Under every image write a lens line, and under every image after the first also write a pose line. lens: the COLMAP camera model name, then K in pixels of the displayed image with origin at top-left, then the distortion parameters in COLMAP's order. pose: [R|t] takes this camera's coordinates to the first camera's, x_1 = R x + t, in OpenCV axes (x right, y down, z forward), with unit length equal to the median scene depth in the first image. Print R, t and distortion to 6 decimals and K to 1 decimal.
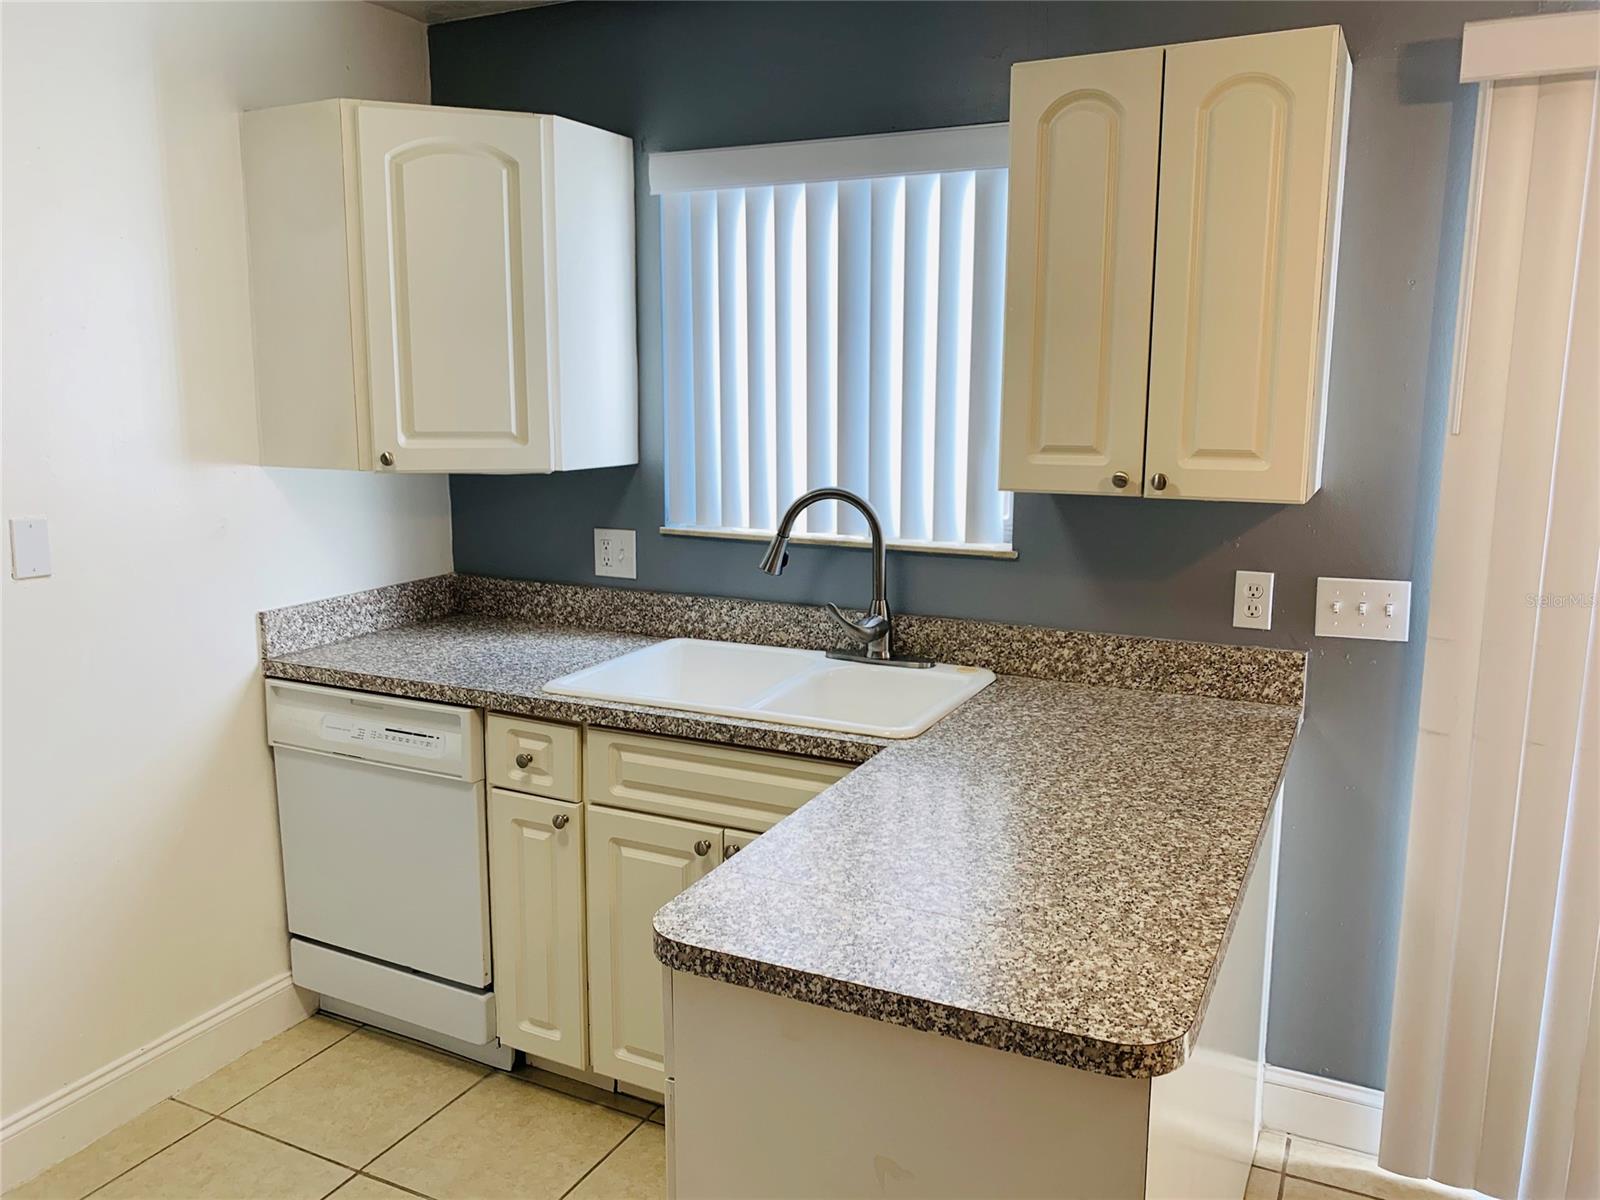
lens RADIAL K [[1220.1, 0, 794.2], [0, 1220.1, 580.7], [0, 0, 1]] dist [0.088101, -0.164040]
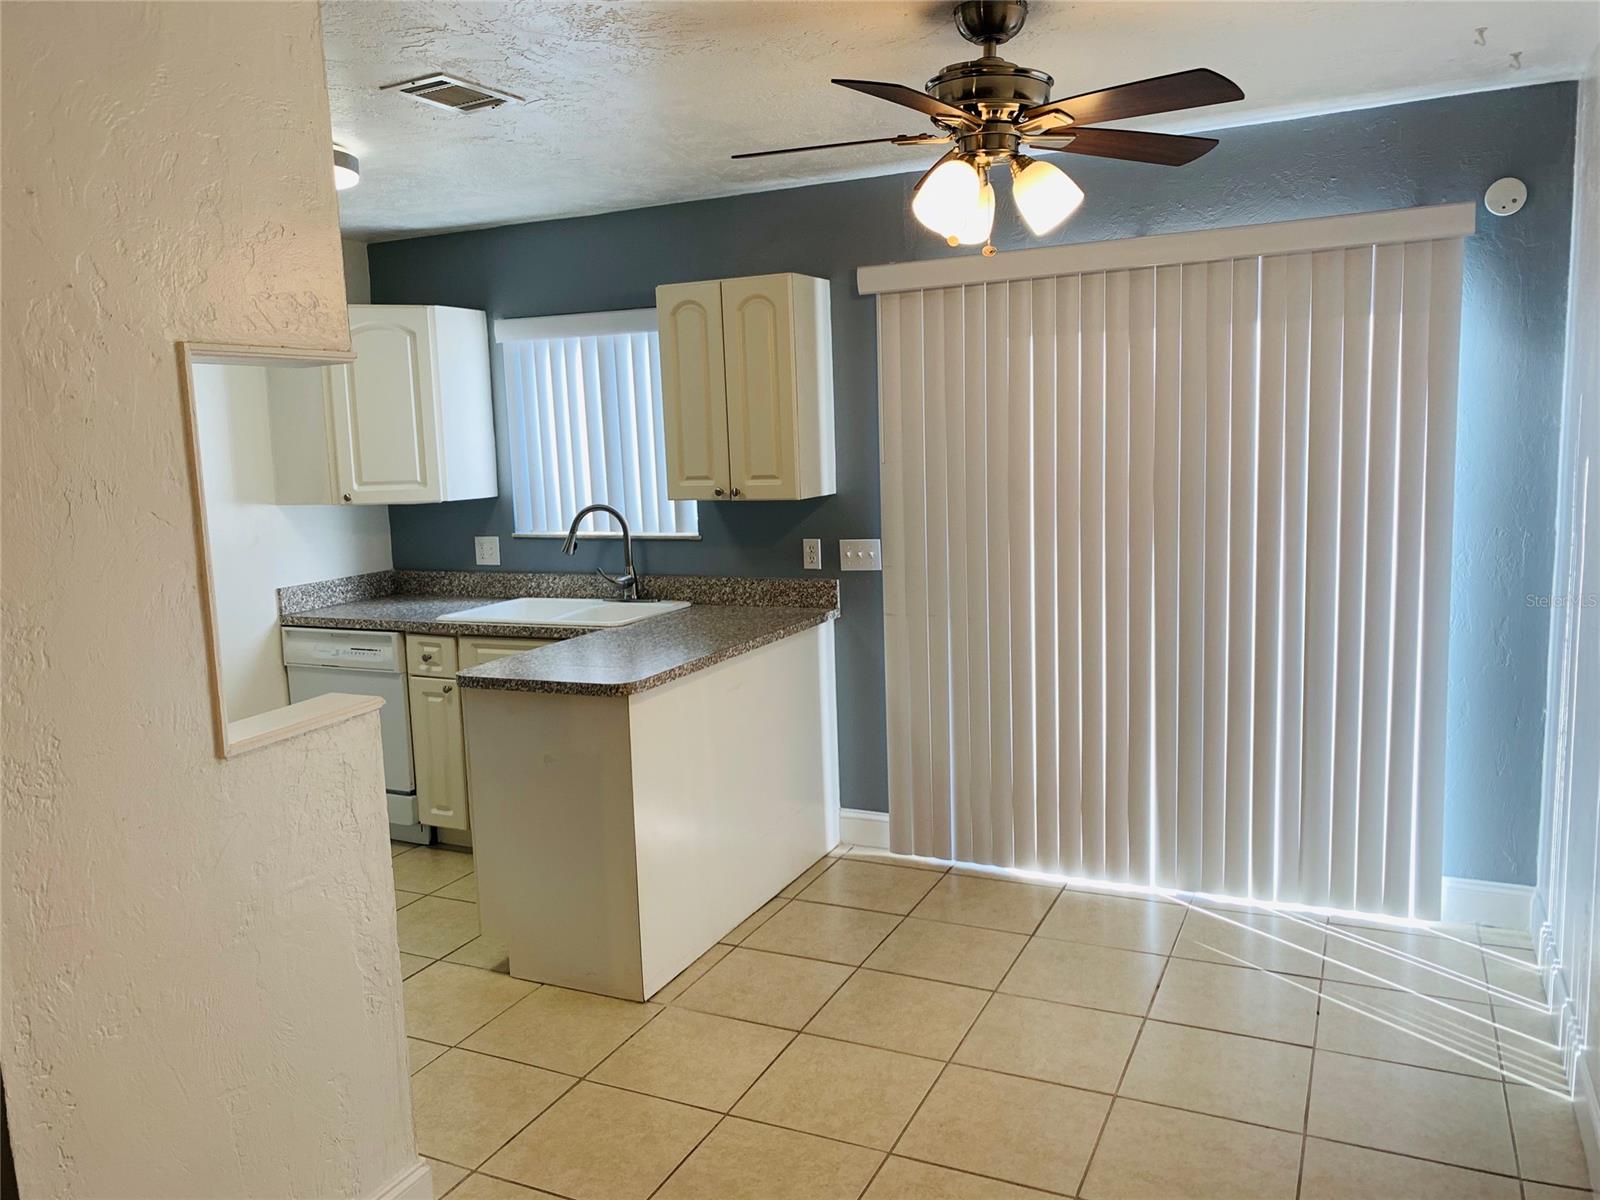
lens RADIAL K [[1220.1, 0, 794.2], [0, 1220.1, 580.7], [0, 0, 1]] dist [0.088101, -0.164040]
pose [[0.999120, -0.039602, 0.013826, 0.287345], [0.040107, 0.998458, -0.038369, 0.115619], [-0.012285, 0.038890, 0.999168, -0.789939]]
